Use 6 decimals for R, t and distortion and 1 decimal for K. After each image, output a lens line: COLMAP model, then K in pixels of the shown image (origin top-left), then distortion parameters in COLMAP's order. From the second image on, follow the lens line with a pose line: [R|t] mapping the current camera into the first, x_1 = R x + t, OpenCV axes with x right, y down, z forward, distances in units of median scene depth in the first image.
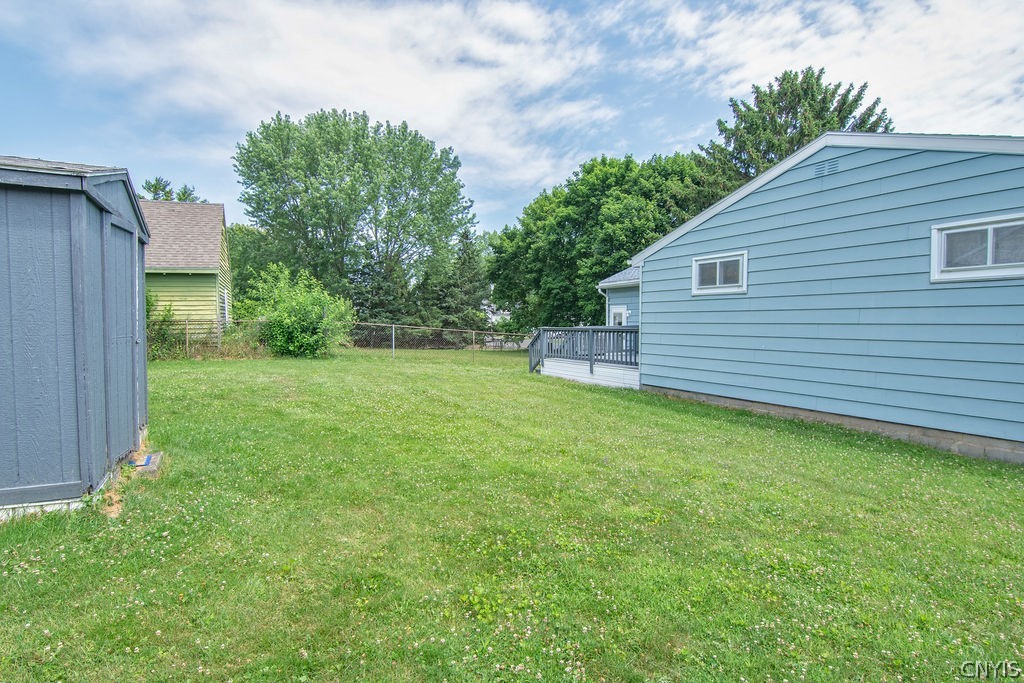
lens RADIAL K [[501.0, 0, 514.2], [0, 501.0, 345.4], [0, 0, 1]] dist [-0.001129, -0.013407]
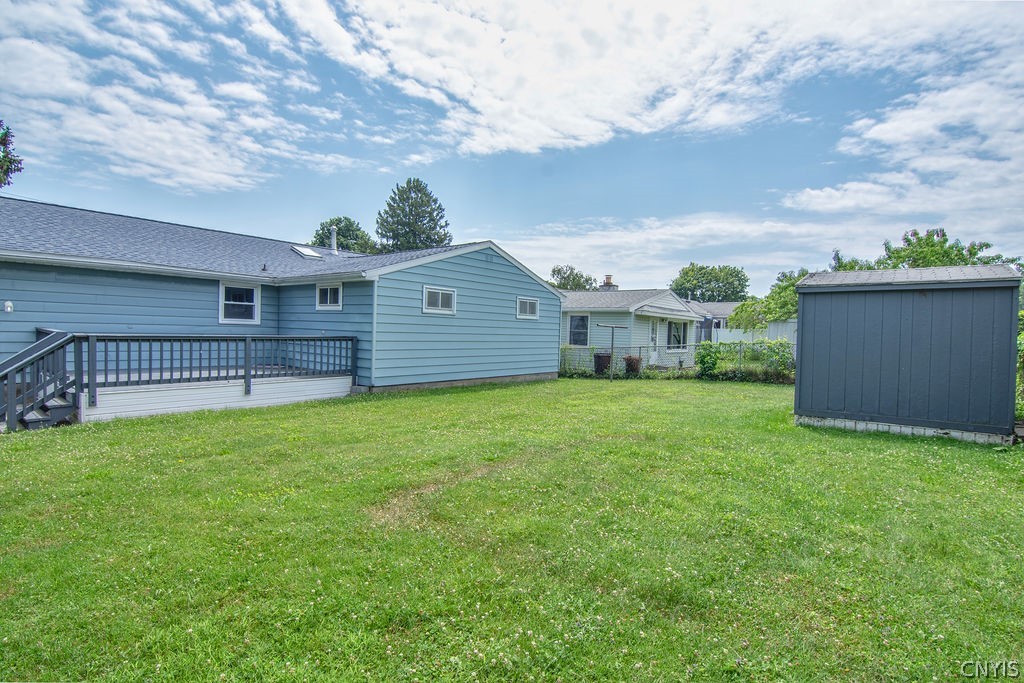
lens RADIAL K [[501.0, 0, 514.2], [0, 501.0, 345.4], [0, 0, 1]] dist [-0.001129, -0.013407]
pose [[-0.344356, -0.018222, 0.938662, -1.095411], [0.034077, 0.998910, 0.031893, -0.047224], [-0.938221, 0.042970, -0.343360, 1.316163]]
